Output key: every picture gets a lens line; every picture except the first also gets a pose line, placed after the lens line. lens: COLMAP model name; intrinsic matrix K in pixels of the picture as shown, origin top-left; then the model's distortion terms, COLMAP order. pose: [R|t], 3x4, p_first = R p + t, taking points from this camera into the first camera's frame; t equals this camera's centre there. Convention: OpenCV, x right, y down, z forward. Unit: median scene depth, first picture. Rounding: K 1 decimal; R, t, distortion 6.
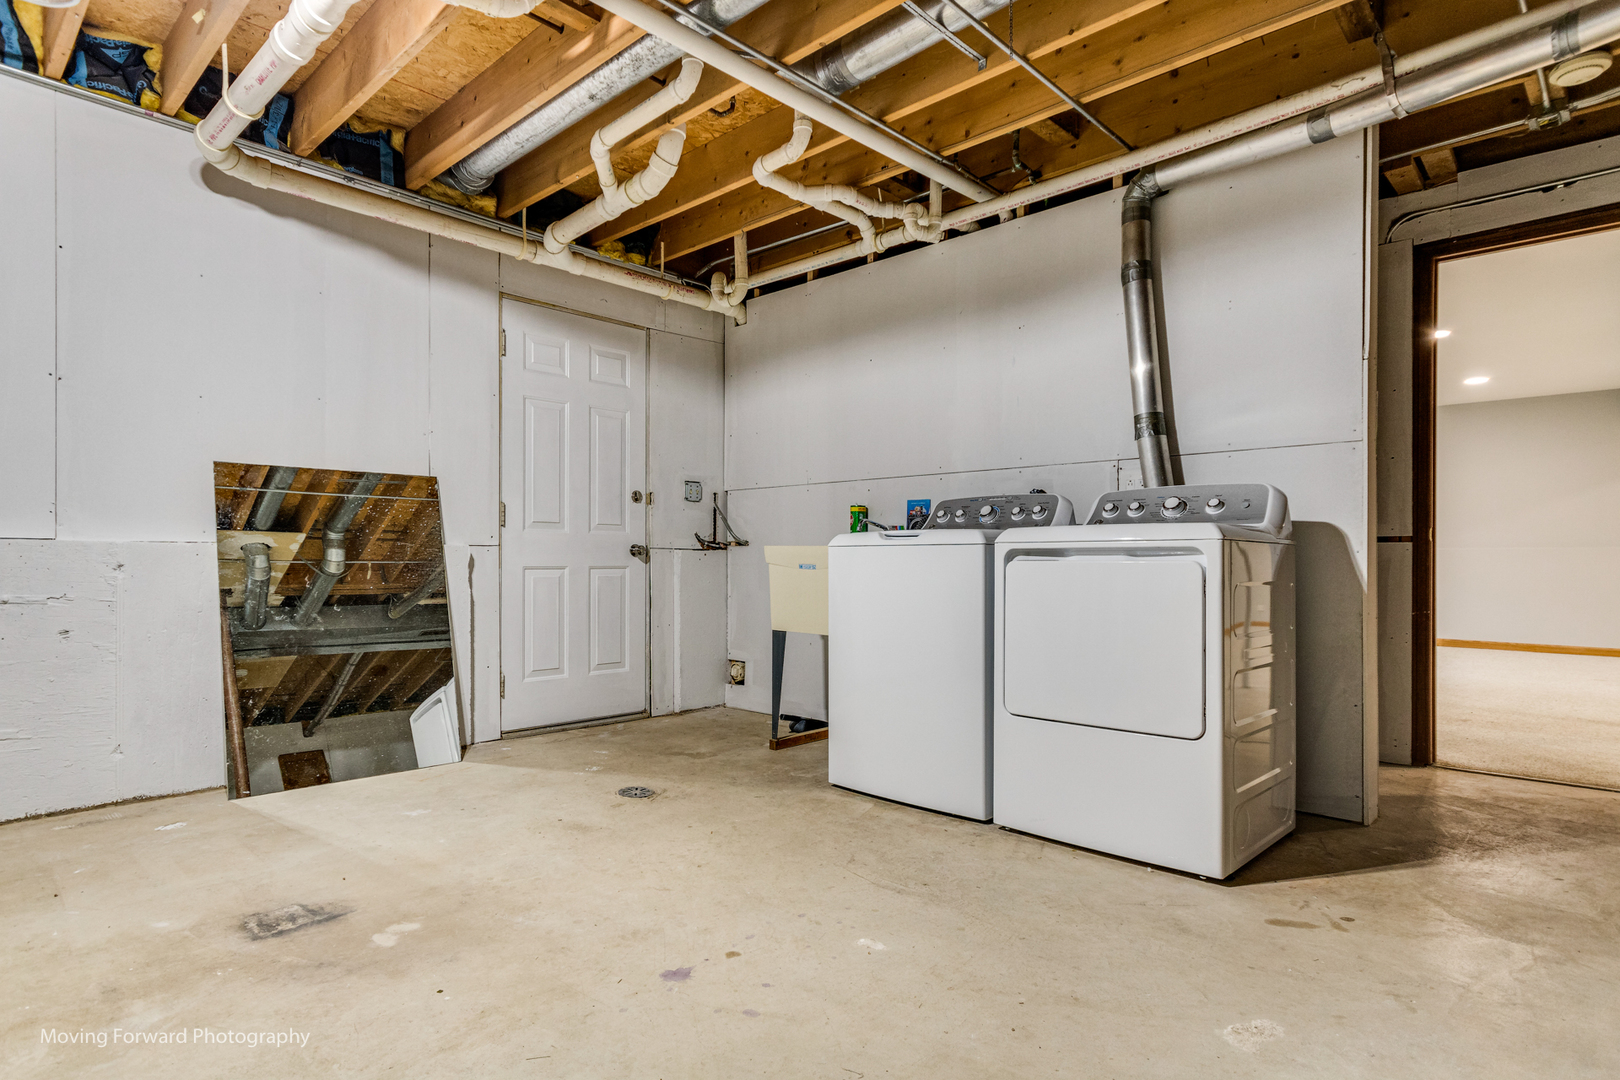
lens RADIAL K [[867.0, 0, 809.0], [0, 867.0, 553.2], [0, 0, 1]] dist [0.007174, 0.000421]
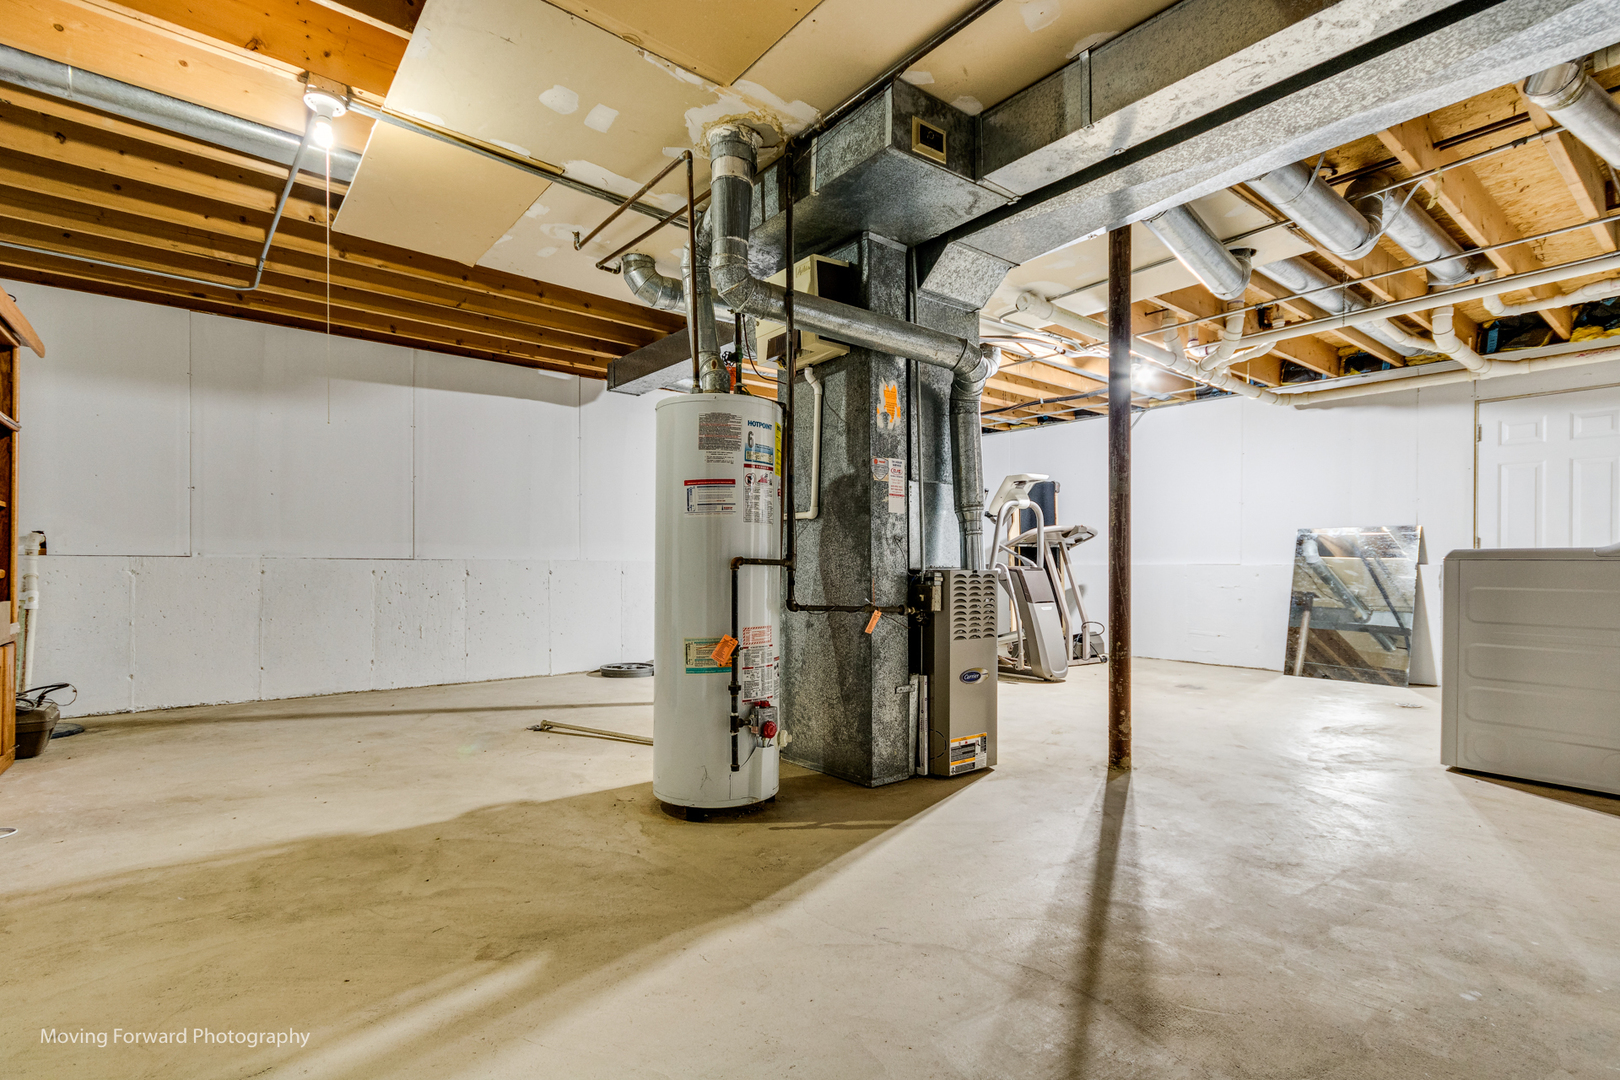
lens RADIAL K [[764.7, 0, 808.8], [0, 764.7, 570.1], [0, 0, 1]] dist [0.007432, -0.000119]
pose [[-0.137169, -0.002960, -0.990543, 1.460296], [-0.002028, 0.999994, -0.002707, 0.006517], [0.990546, 0.001638, -0.137174, 0.020336]]
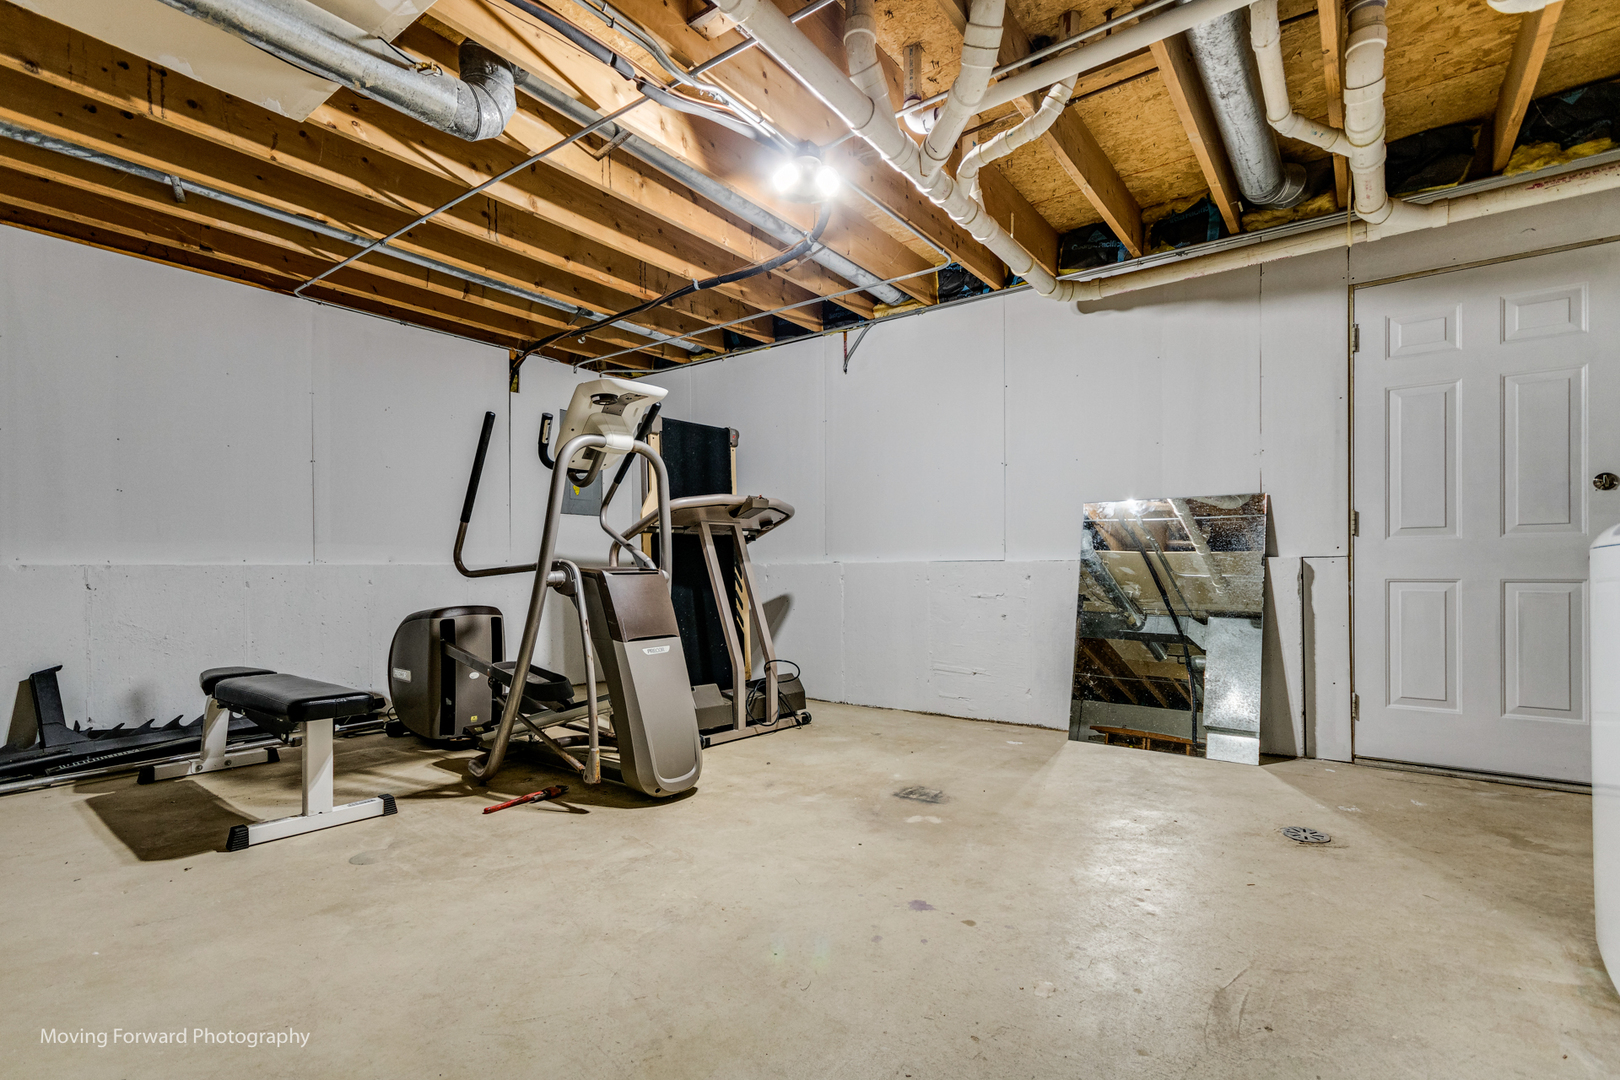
lens RADIAL K [[764.7, 0, 788.7], [0, 764.7, 575.1], [0, 0, 1]] dist [0.007432, -0.000119]
pose [[0.102215, 0.000350, -0.994762, 0.513720], [0.012588, 0.999919, 0.001645, 0.002922], [0.994683, -0.012690, 0.102203, 0.391208]]
